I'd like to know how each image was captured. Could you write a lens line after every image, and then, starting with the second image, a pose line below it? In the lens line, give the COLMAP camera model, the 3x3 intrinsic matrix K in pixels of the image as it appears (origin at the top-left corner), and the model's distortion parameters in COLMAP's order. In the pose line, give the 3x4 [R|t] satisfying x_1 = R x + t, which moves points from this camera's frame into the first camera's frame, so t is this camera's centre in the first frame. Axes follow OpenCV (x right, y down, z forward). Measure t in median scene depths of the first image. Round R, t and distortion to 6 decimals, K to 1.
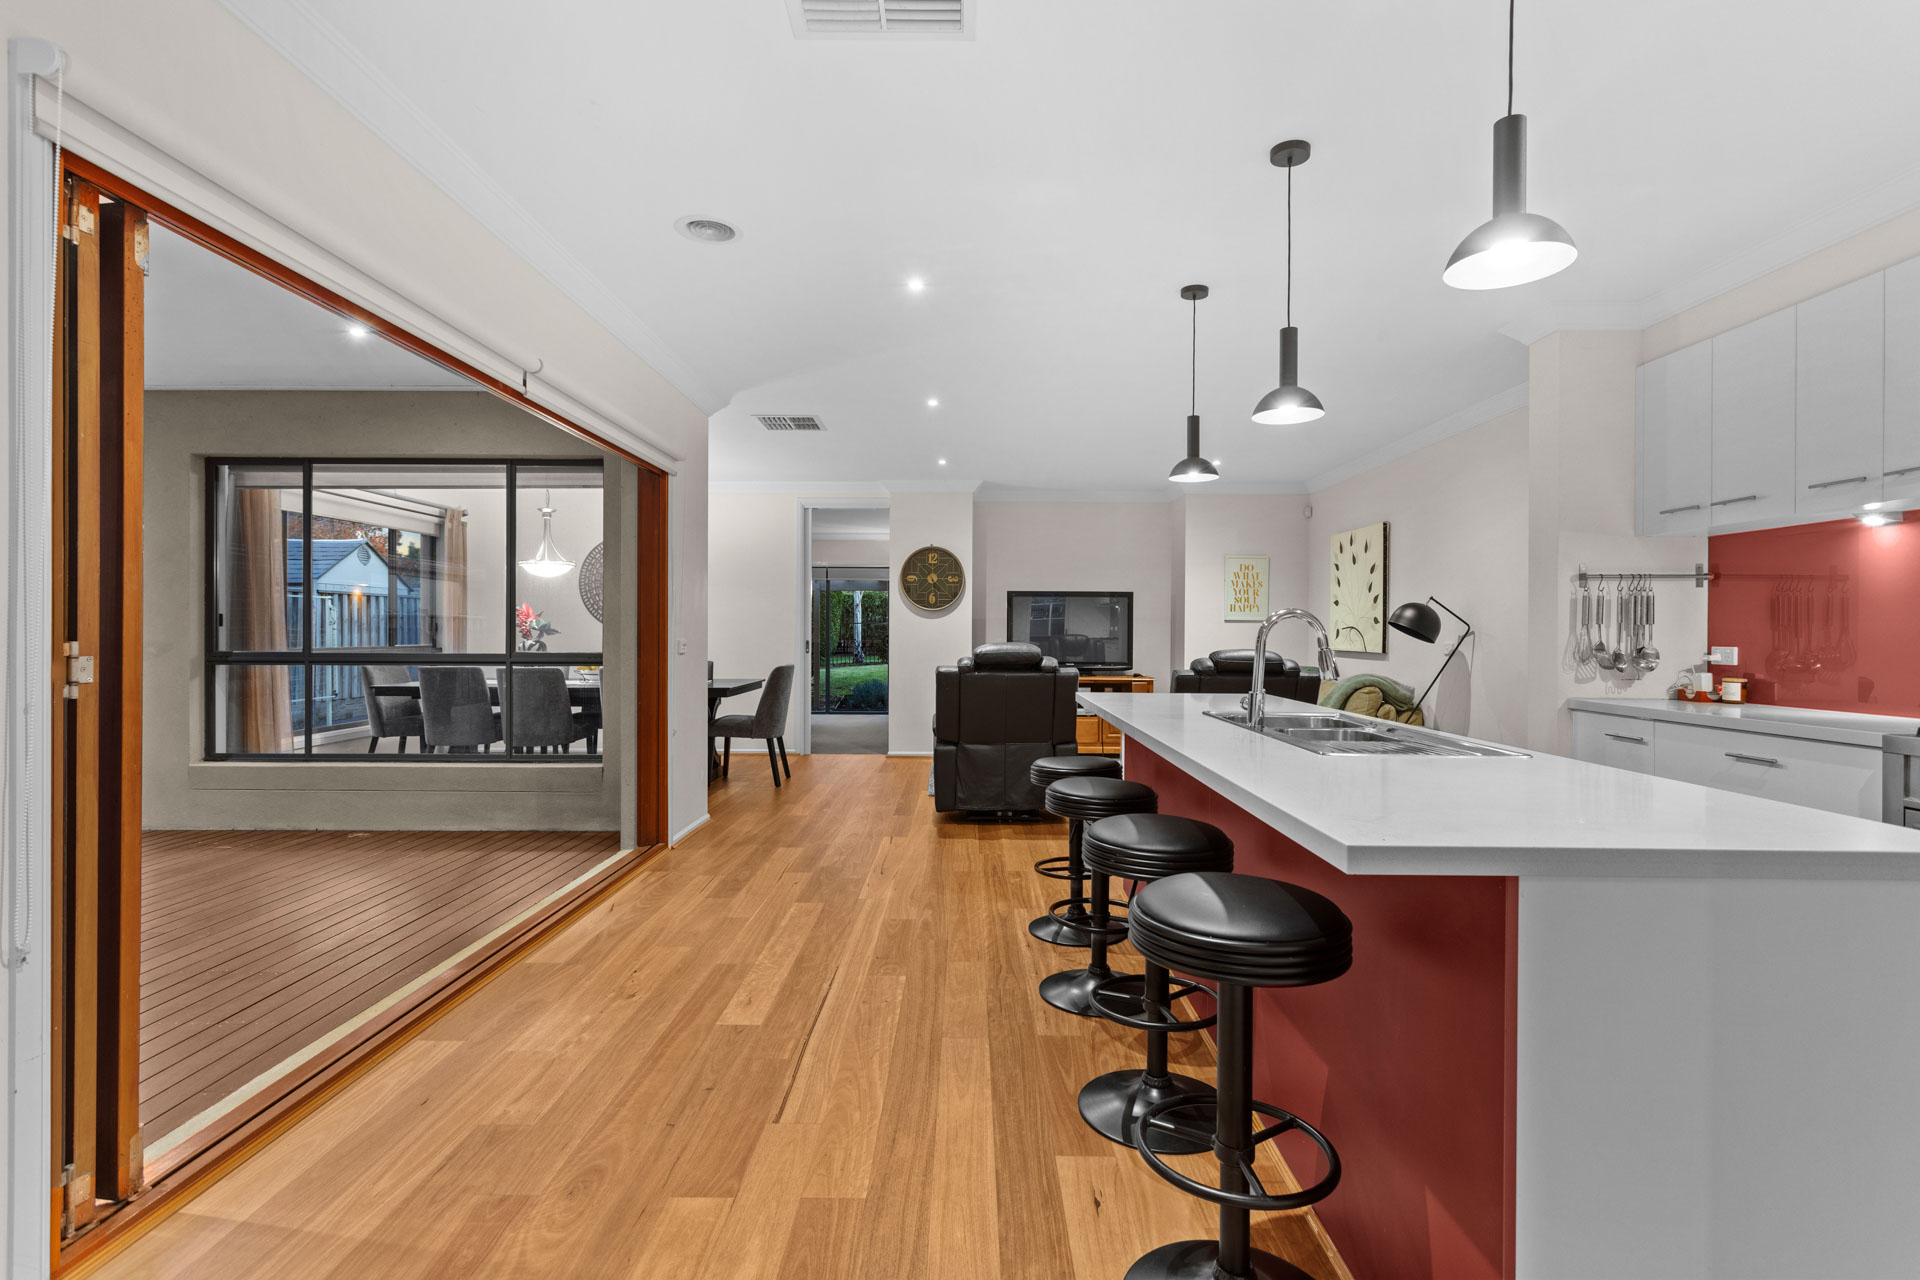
lens RADIAL K [[921.0, 0, 927.2], [0, 921.0, 631.6], [0, 0, 1]] dist [-0.004441, 0.001066]
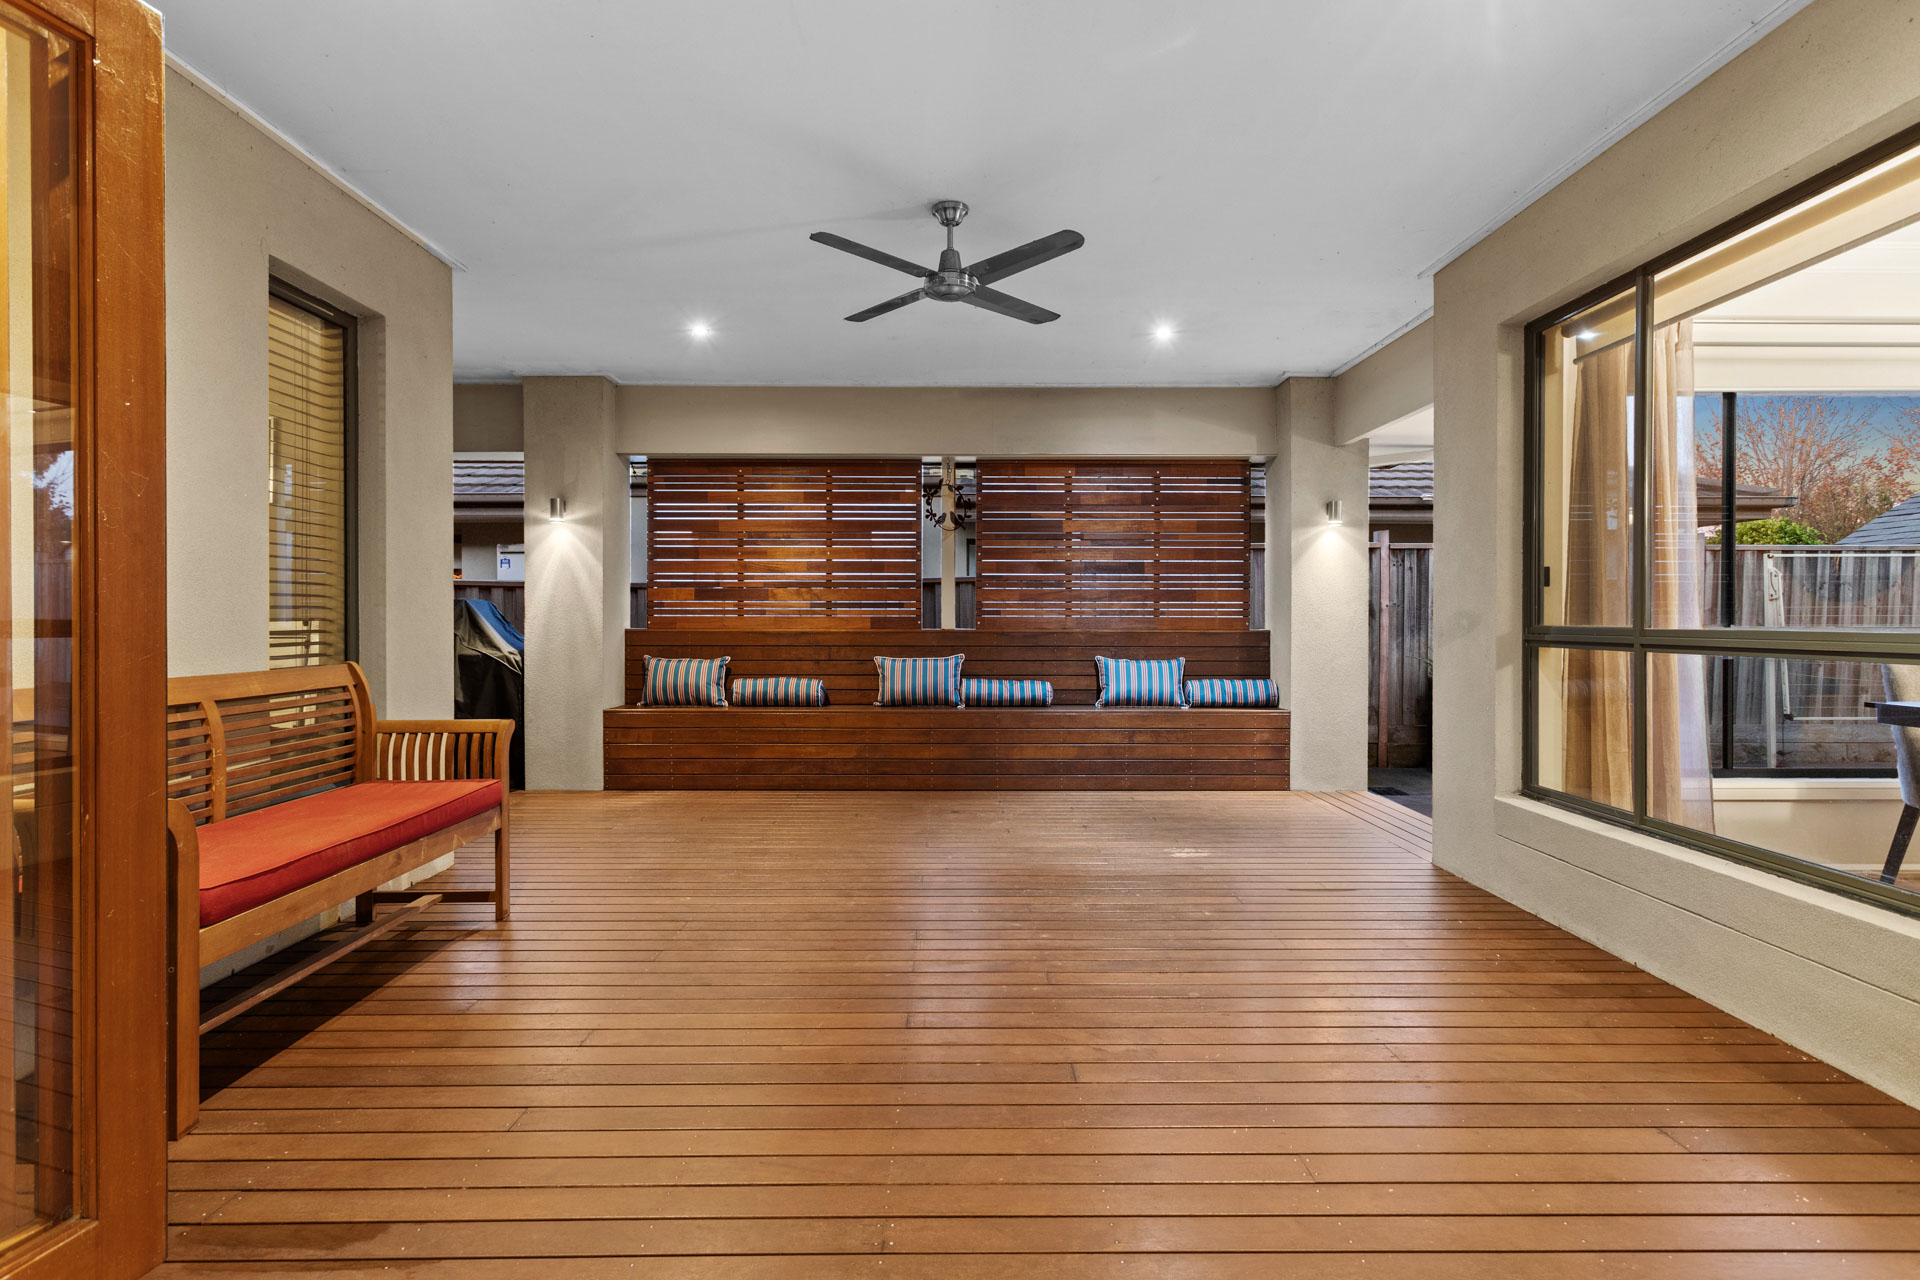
lens RADIAL K [[921.0, 0, 963.5], [0, 921.0, 633.1], [0, 0, 1]] dist [-0.004441, 0.001066]
pose [[0.038699, 0.010192, -0.999199, -0.150887], [0.000269, 0.999948, 0.010210, 0.019581], [0.999251, -0.000664, 0.038694, 0.570243]]
